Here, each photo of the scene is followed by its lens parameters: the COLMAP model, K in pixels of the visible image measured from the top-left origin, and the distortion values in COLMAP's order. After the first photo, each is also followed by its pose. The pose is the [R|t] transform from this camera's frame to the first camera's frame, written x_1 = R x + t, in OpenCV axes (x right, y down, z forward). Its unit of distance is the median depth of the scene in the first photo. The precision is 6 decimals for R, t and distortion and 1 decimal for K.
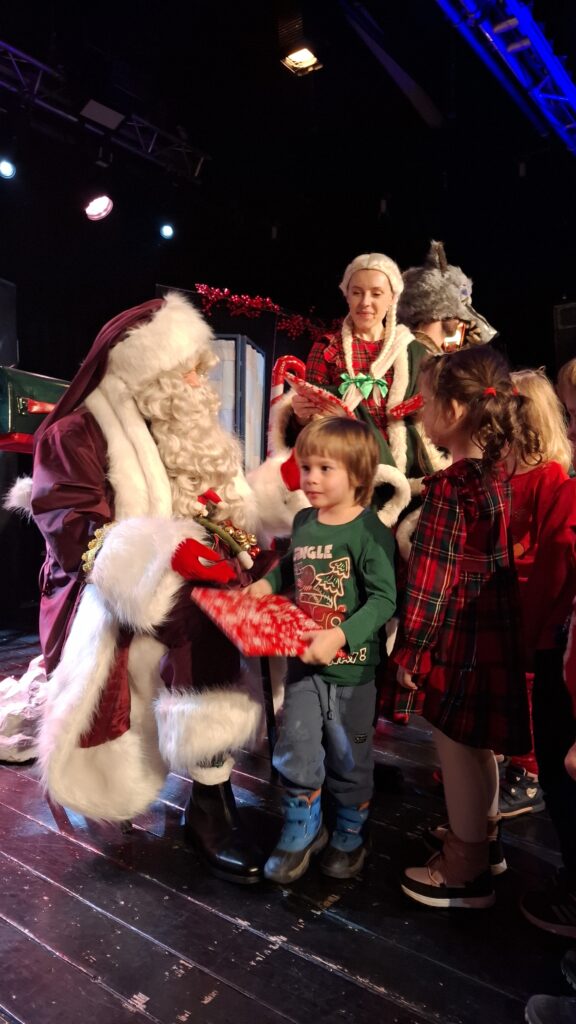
lens RADIAL K [[690.4, 0, 301.7], [0, 690.4, 518.9], [0, 0, 1]] dist [0.054730, -0.050192]
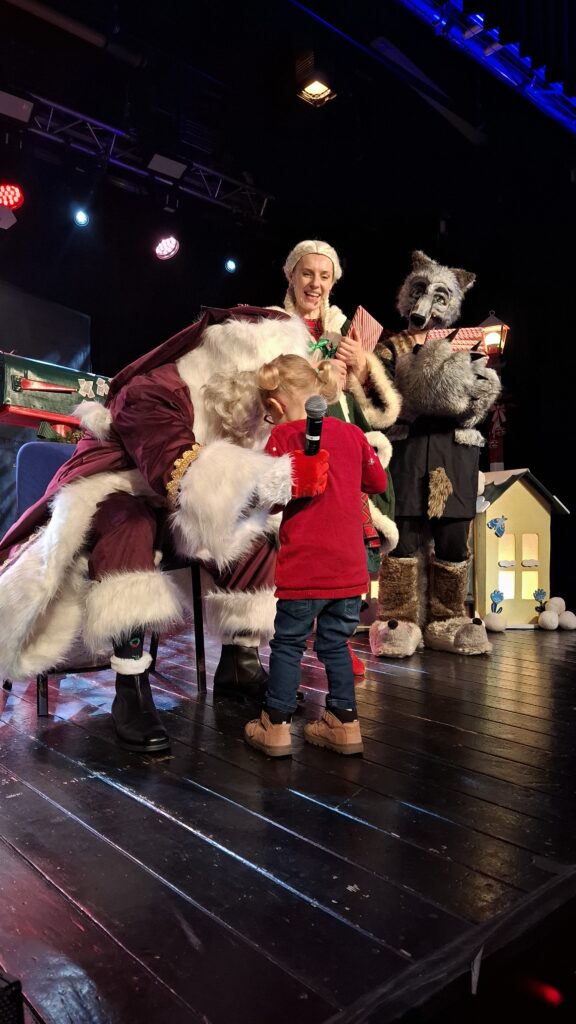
lens RADIAL K [[690.4, 0, 284.8], [0, 690.4, 516.7], [0, 0, 1]] dist [0.054730, -0.050192]
pose [[0.977240, -0.004888, -0.212079, 0.149027], [-0.009840, 0.997614, -0.068336, 0.070733], [0.211907, 0.068867, 0.974860, -0.029273]]
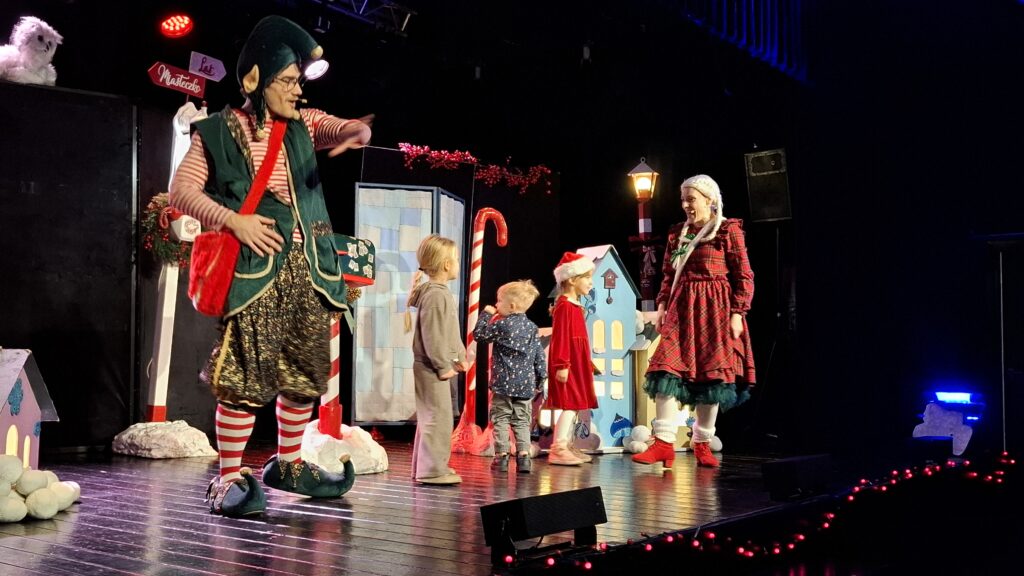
lens RADIAL K [[1041.4, 0, 515.8], [0, 1041.4, 286.0], [0, 0, 1]] dist [0.066889, 0.000000]
pose [[0.999999, 0.001021, 0.000112, 0.023539], [-0.000999, 0.992140, -0.125129, 0.100204], [-0.000239, 0.125129, 0.992140, -0.623589]]
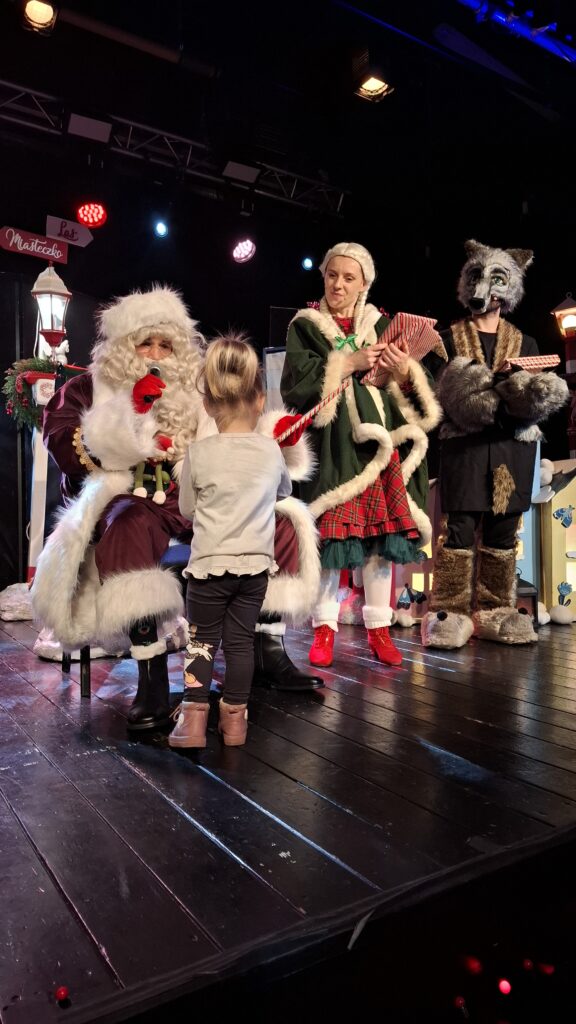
lens RADIAL K [[690.4, 0, 297.7], [0, 690.4, 513.9], [0, 0, 1]] dist [0.054730, -0.050192]
pose [[0.936866, -0.017560, -0.349247, 0.215803], [-0.003428, 0.998229, -0.059387, 0.069296], [0.349671, 0.056835, 0.935147, -0.032137]]
